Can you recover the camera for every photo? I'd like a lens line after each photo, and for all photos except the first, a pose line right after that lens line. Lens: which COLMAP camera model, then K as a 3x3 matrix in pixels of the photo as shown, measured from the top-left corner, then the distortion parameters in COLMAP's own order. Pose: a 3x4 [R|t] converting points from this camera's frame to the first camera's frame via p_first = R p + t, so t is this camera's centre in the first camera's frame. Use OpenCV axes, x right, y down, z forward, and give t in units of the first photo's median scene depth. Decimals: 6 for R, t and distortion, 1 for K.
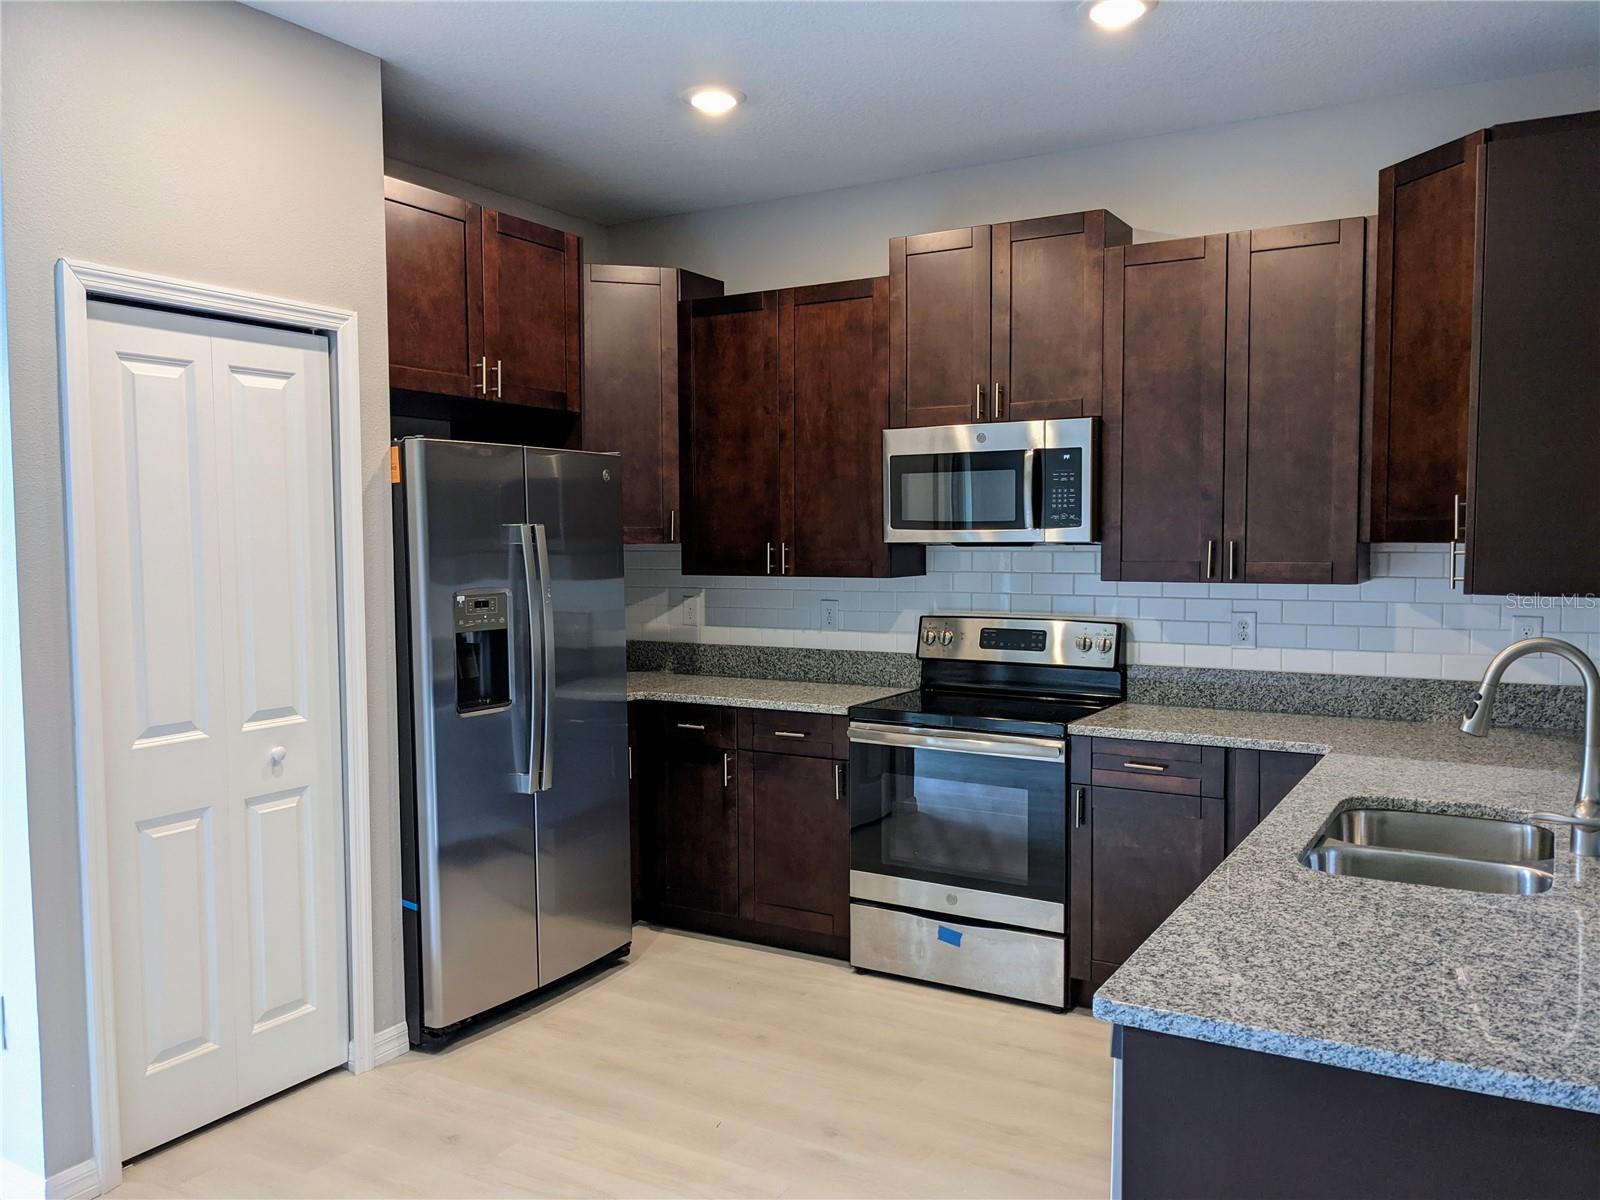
lens RADIAL K [[1264.6, 0, 800.0], [0, 1264.6, 600.0], [0, 0, 1]] dist [-0.000293, 0.001898]
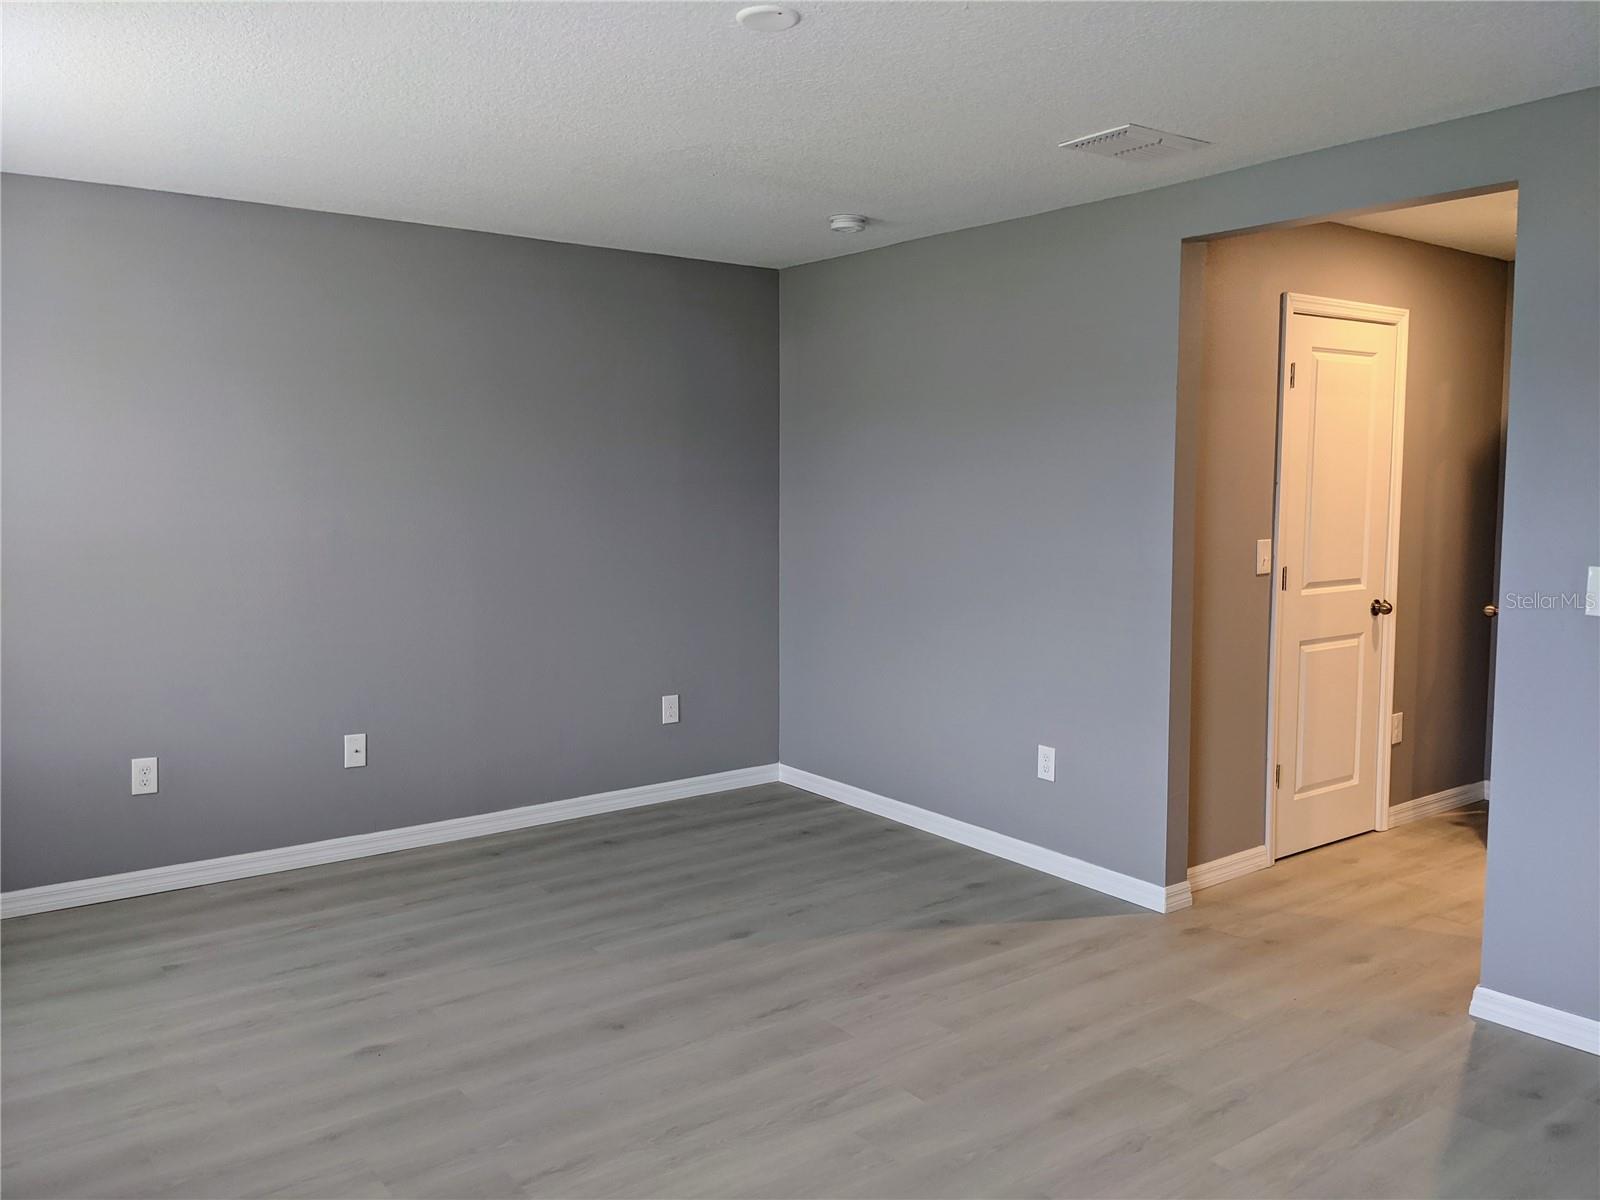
lens RADIAL K [[1264.6, 0, 800.0], [0, 1264.6, 600.0], [0, 0, 1]] dist [-0.000293, 0.001898]
pose [[0.919307, 0.034219, -0.392050, -0.994054], [-0.018867, 0.998899, 0.042945, 0.135745], [0.393088, -0.032083, 0.918941, -1.506530]]
